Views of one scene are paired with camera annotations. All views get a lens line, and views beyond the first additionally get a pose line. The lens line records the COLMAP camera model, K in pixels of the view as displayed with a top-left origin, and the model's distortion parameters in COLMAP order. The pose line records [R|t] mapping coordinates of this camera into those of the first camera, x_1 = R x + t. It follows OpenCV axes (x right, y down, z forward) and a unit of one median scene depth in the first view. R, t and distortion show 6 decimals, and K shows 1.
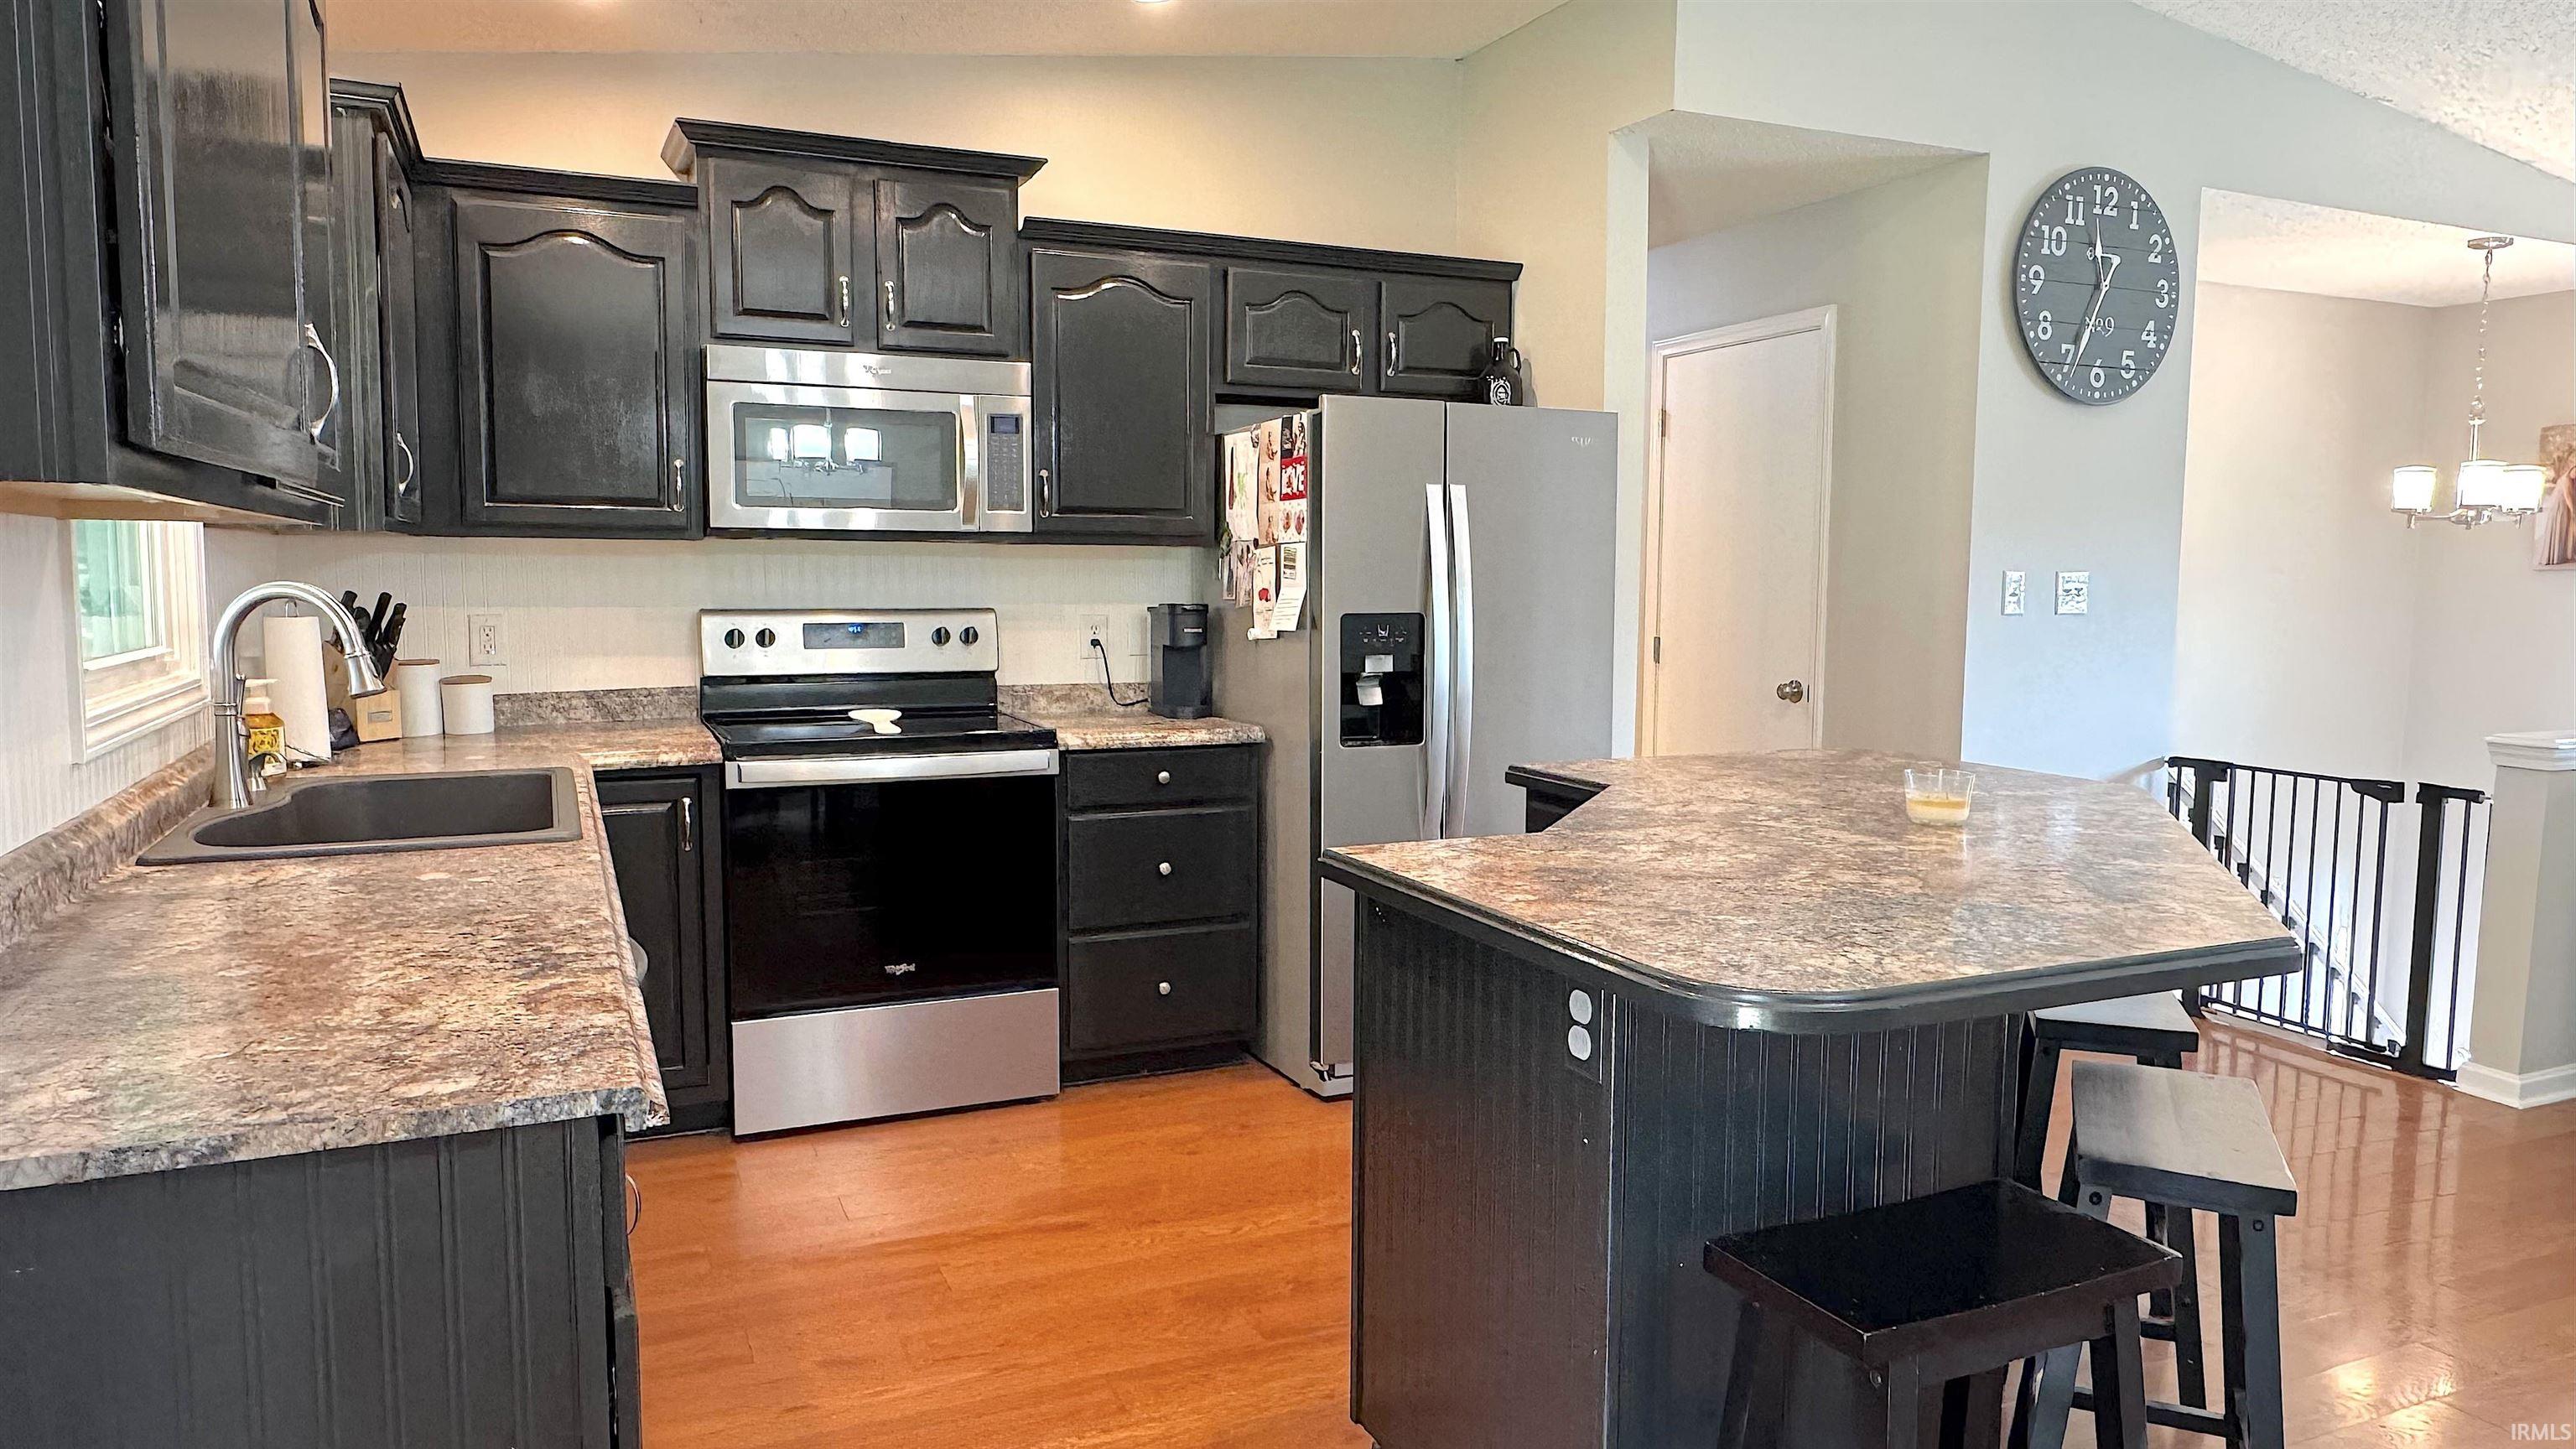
lens RADIAL K [[1633.4, 0, 1281.9], [0, 1633.4, 726.8], [0, 0, 1]] dist [0.001991, -0.004156]
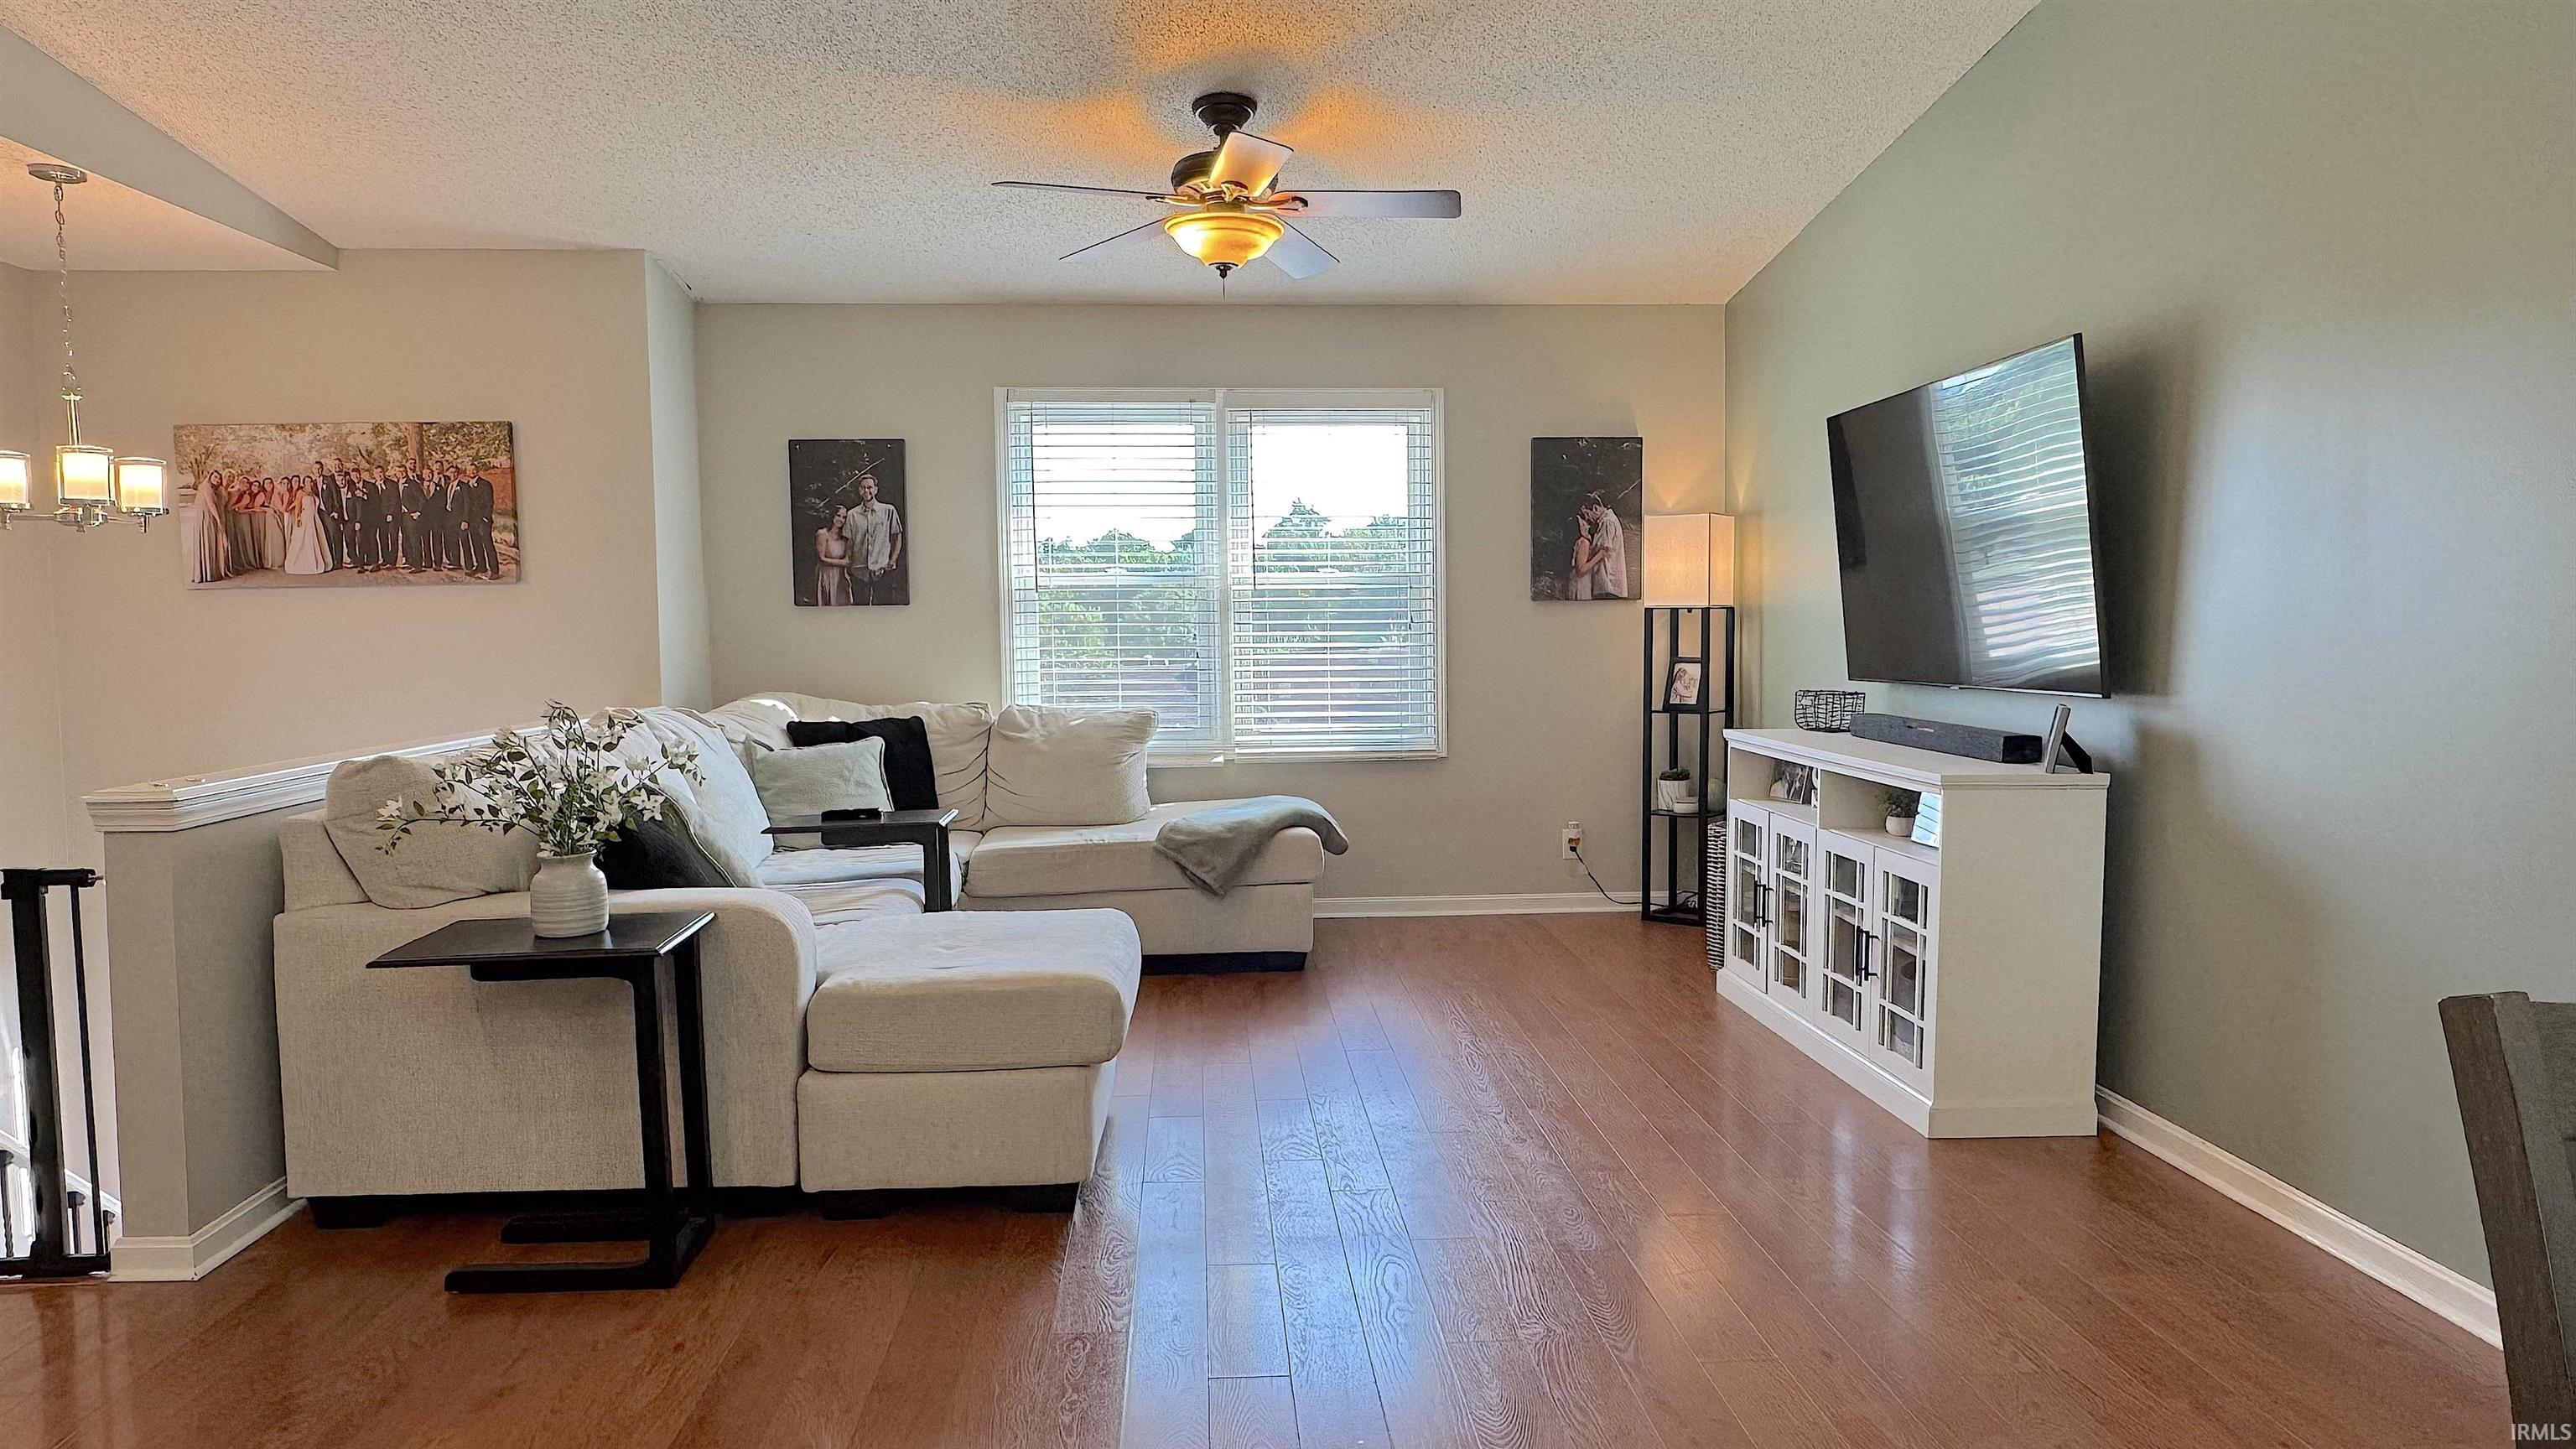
lens RADIAL K [[1633.4, 0, 1274.5], [0, 1633.4, 734.7], [0, 0, 1]] dist [0.001991, -0.004156]
pose [[0.360184, -0.083807, 0.929109, 0.241664], [0.104610, 0.993303, 0.049044, -0.001081], [-0.926997, 0.079529, 0.366539, 0.226132]]
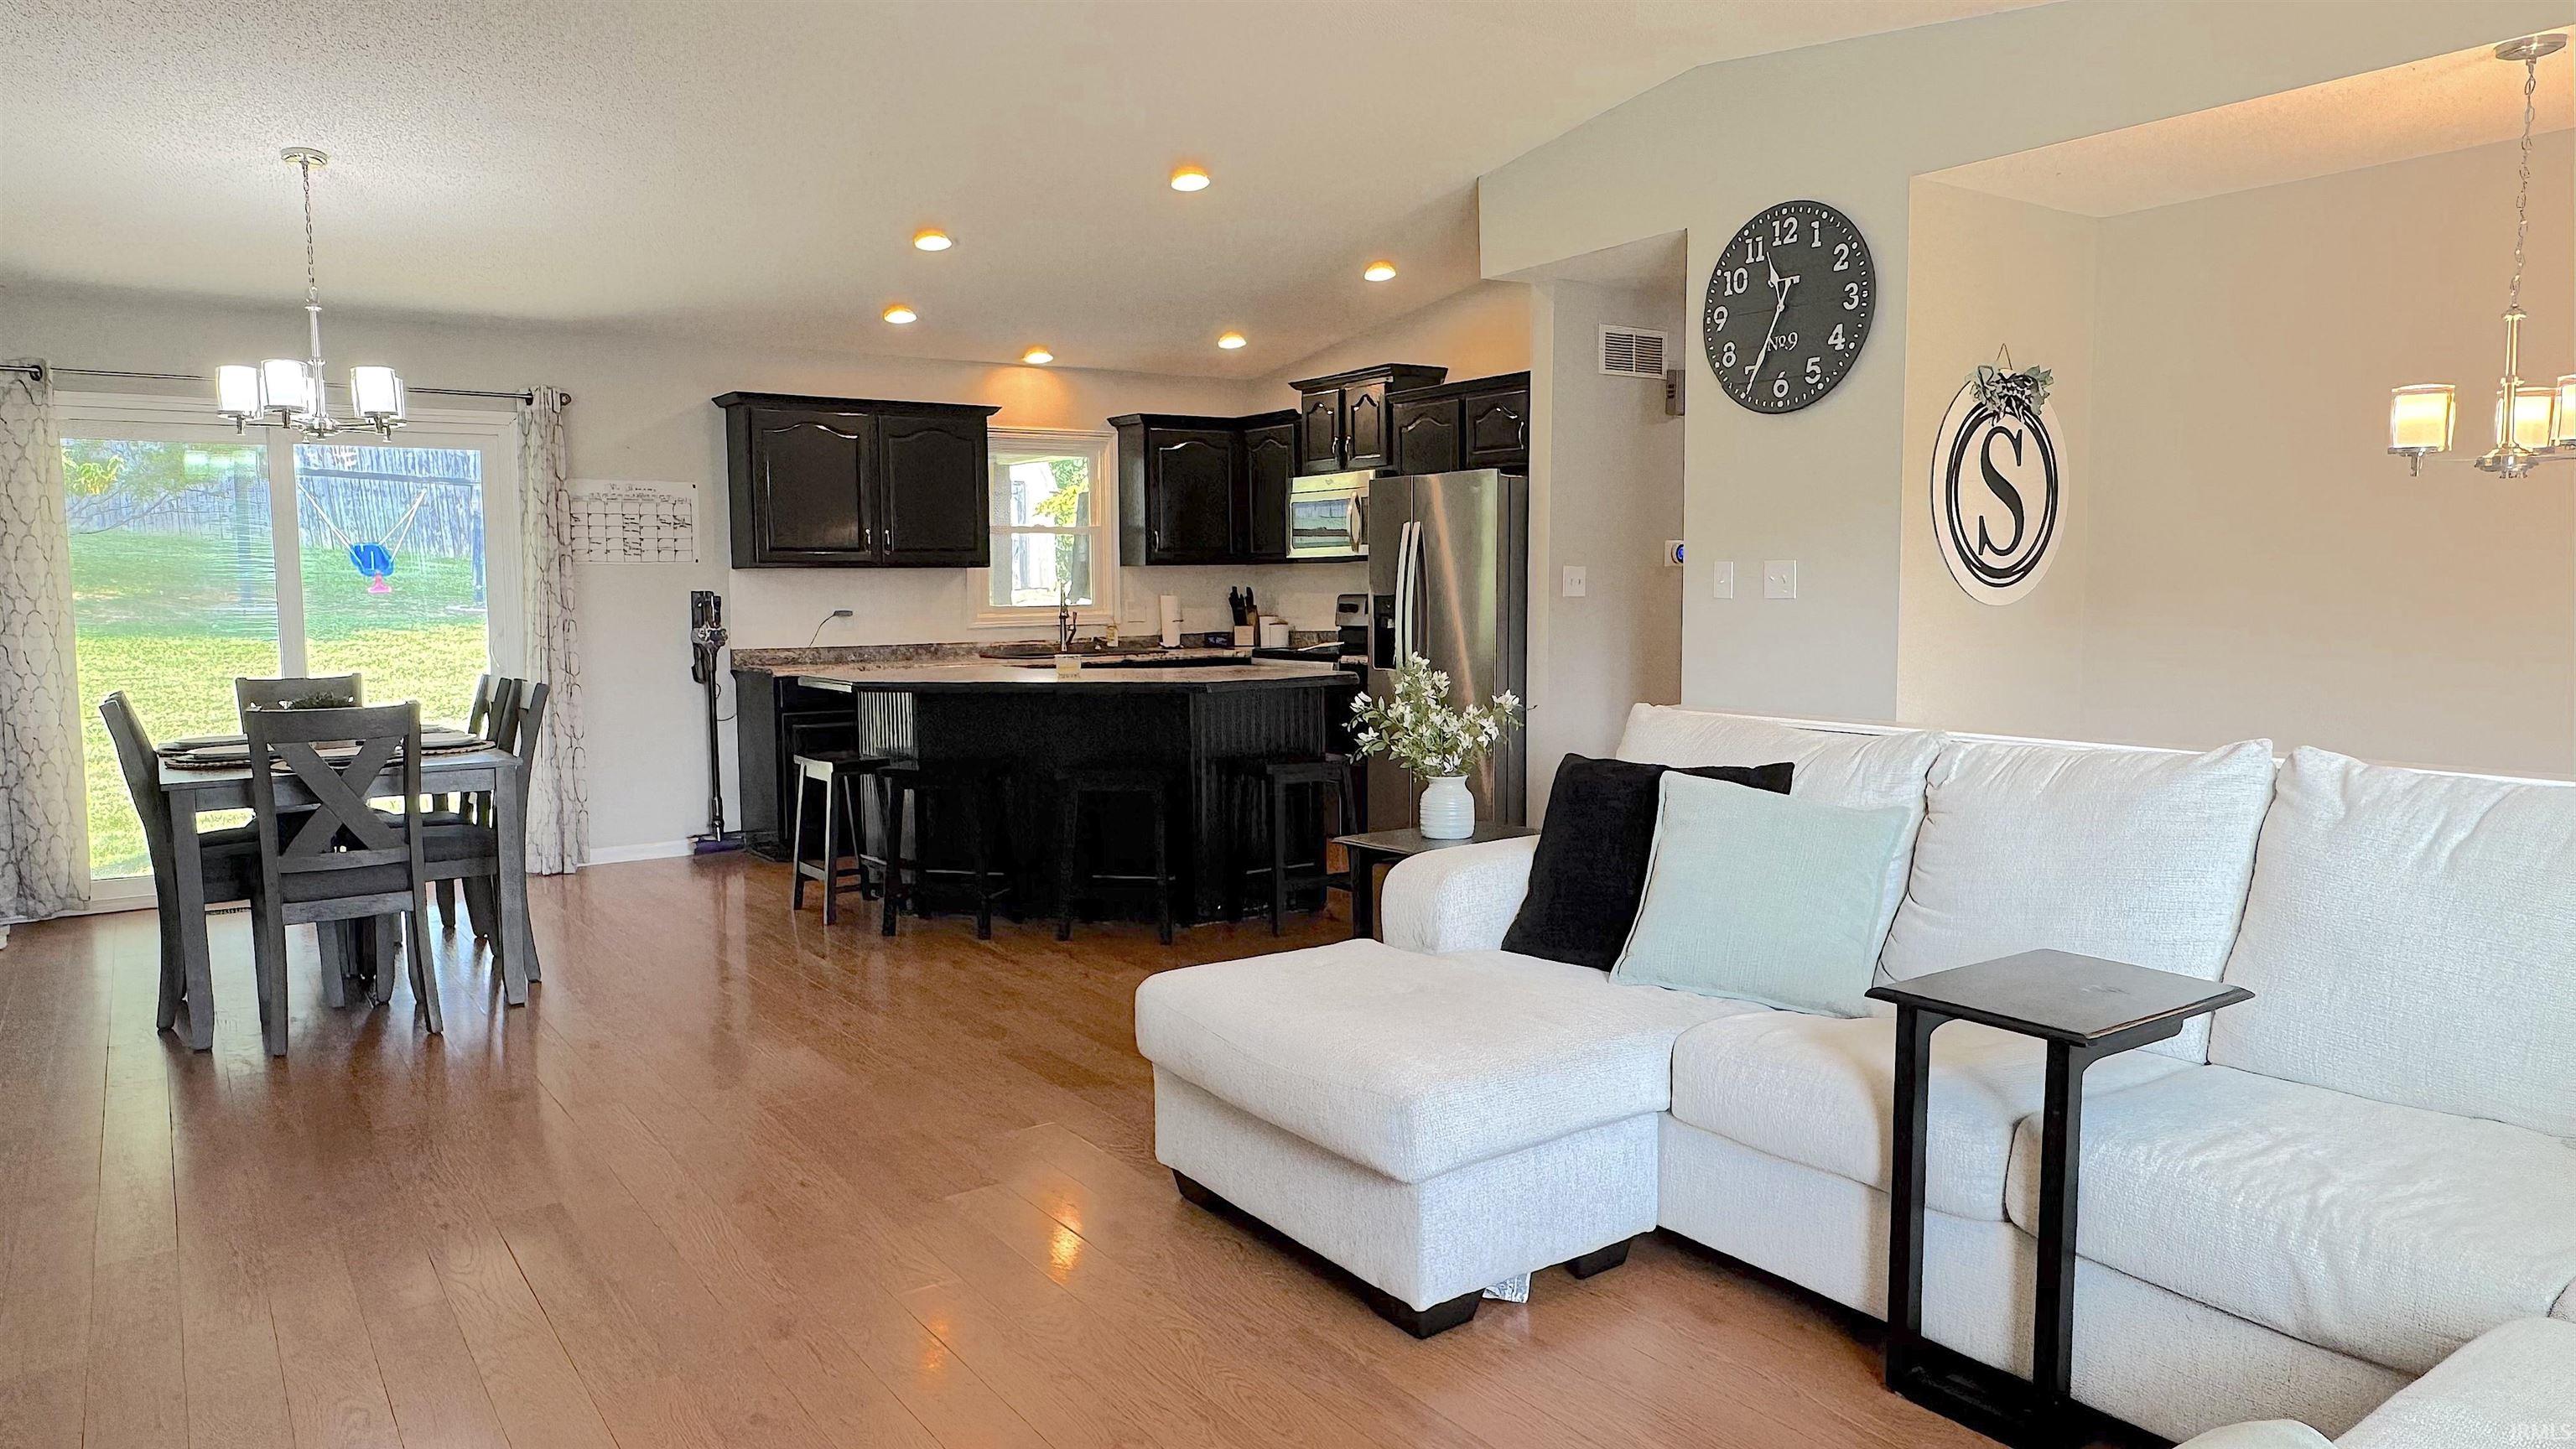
lens RADIAL K [[1633.4, 0, 1284.3], [0, 1633.4, 727.7], [0, 0, 1]] dist [0.001991, -0.004156]
pose [[0.190444, 0.077834, -0.978608, 1.677647], [-0.081692, 0.994651, 0.063212, -0.026310], [0.978293, 0.067906, 0.195784, 0.496751]]
